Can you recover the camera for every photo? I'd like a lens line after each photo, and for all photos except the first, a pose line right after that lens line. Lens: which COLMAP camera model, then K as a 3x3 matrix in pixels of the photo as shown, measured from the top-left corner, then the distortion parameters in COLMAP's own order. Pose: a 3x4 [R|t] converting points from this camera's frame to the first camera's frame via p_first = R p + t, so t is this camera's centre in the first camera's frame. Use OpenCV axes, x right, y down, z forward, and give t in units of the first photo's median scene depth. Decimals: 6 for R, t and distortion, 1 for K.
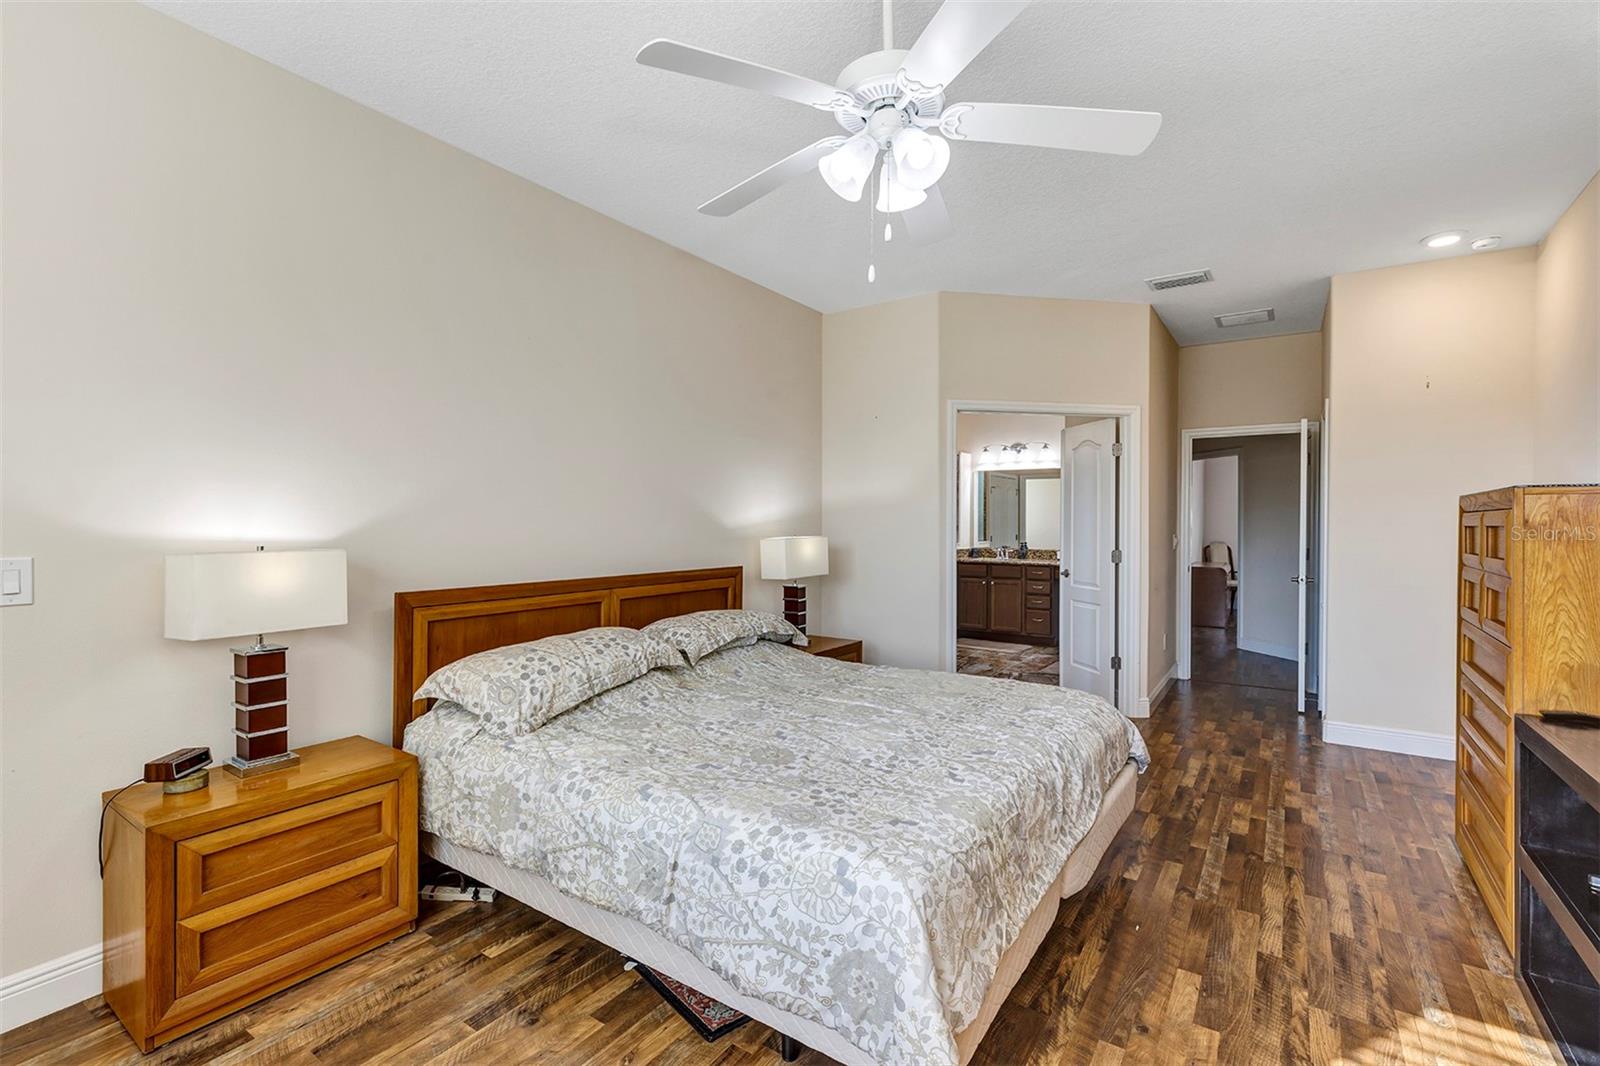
lens RADIAL K [[724.2, 0, 774.7], [0, 724.2, 528.2], [0, 0, 1]] dist [0.003336, -0.000509]
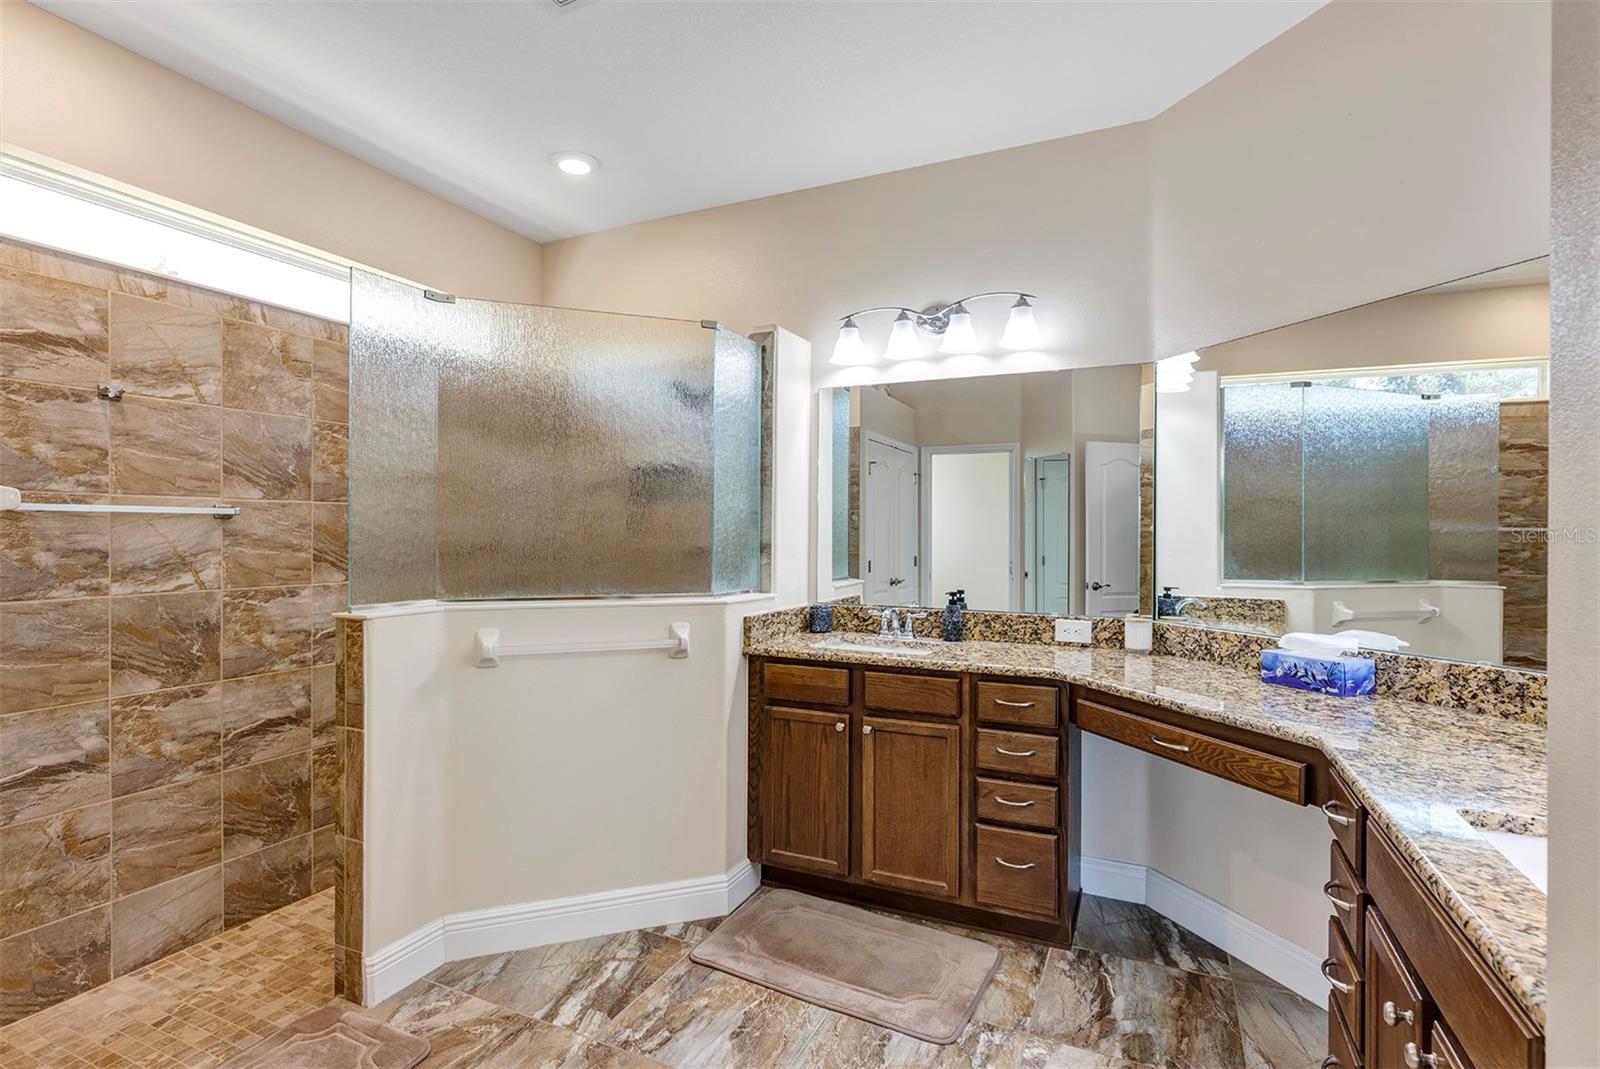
lens RADIAL K [[780.8, 0, 796.4], [0, 780.8, 535.6], [0, 0, 1]] dist [-0.003237, -0.000427]
pose [[0.981268, 0.003670, 0.192614, 0.197330], [-0.002487, 0.999977, -0.006382, -0.003430], [-0.192633, 0.005783, 0.981254, 0.647323]]
